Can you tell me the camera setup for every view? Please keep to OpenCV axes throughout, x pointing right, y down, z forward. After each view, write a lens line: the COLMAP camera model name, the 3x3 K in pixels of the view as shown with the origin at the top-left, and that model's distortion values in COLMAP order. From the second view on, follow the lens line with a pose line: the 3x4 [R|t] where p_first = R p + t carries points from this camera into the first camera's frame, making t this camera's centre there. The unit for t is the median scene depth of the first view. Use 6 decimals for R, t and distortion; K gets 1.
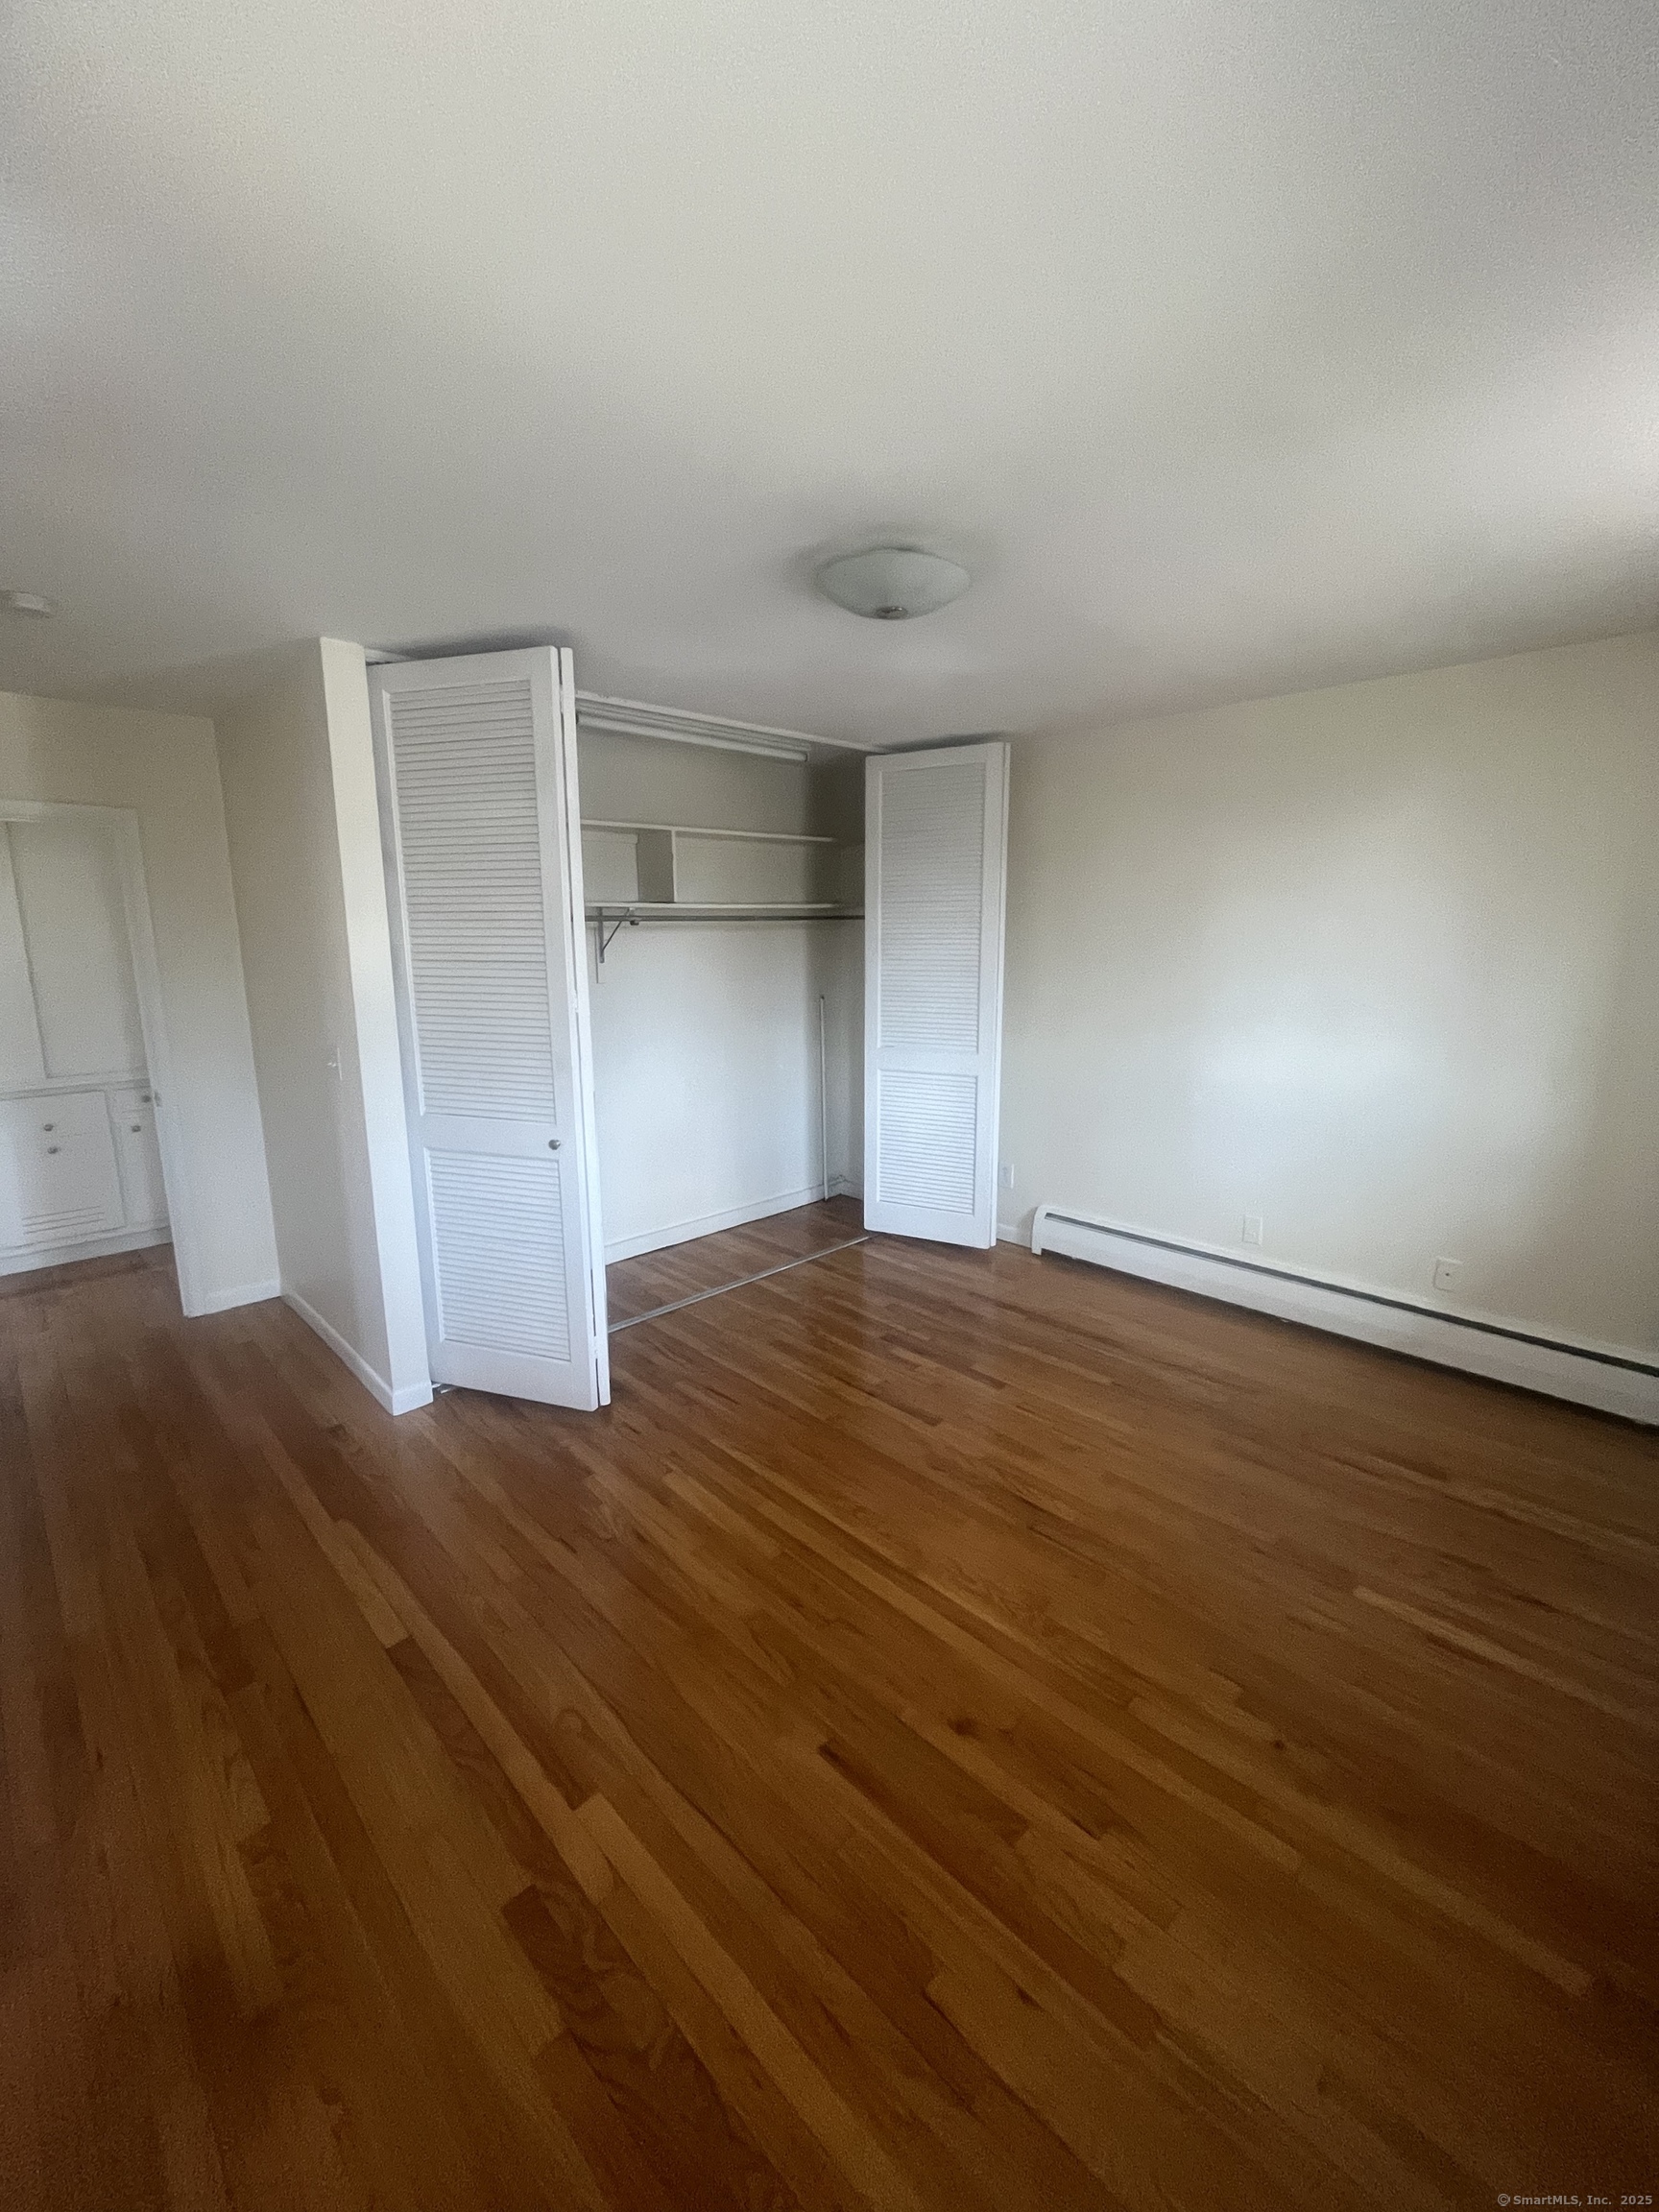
lens RADIAL K [[901.8, 0, 813.8], [0, 901.8, 1082.8], [0, 0, 1]] dist [0.001125, -0.000626]
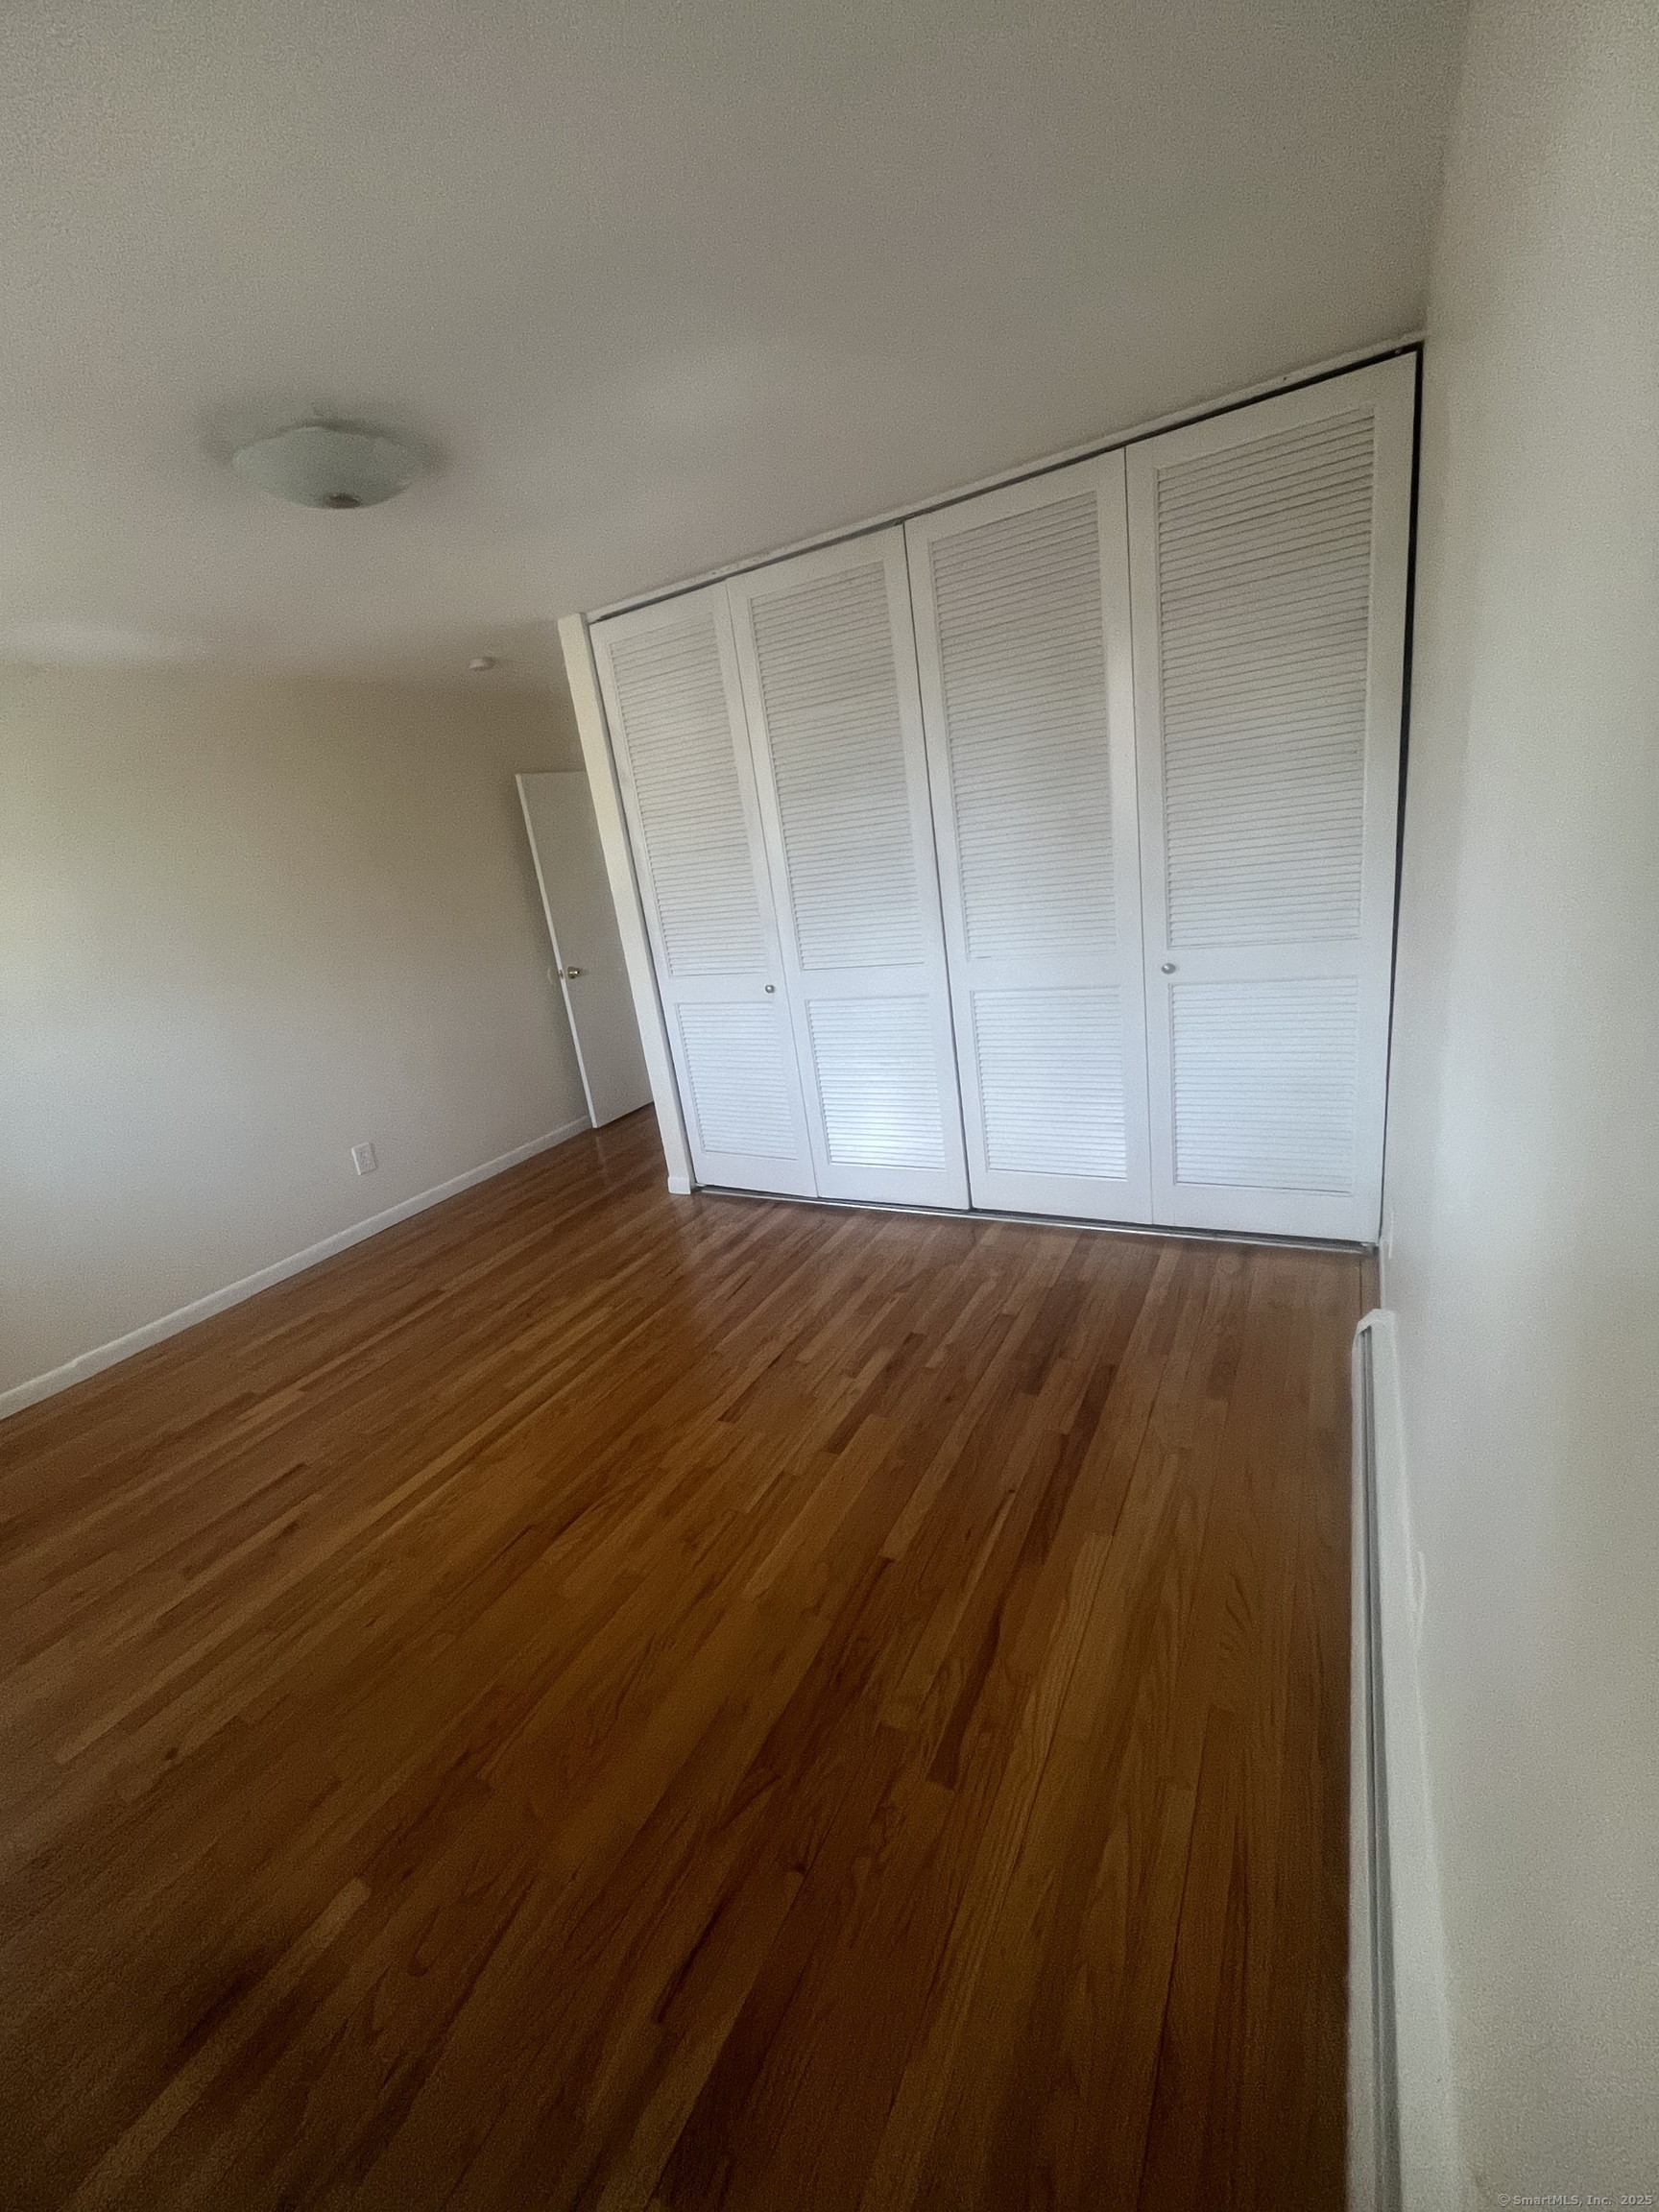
lens RADIAL K [[894.2, 0, 826.8], [0, 894.2, 1094.8], [0, 0, 1]] dist [-0.001381, -0.000077]
pose [[0.292409, 0.247220, -0.923785, 1.188066], [-0.026477, 0.967729, 0.250599, -0.184565], [0.955927, -0.048819, 0.289518, 1.175258]]
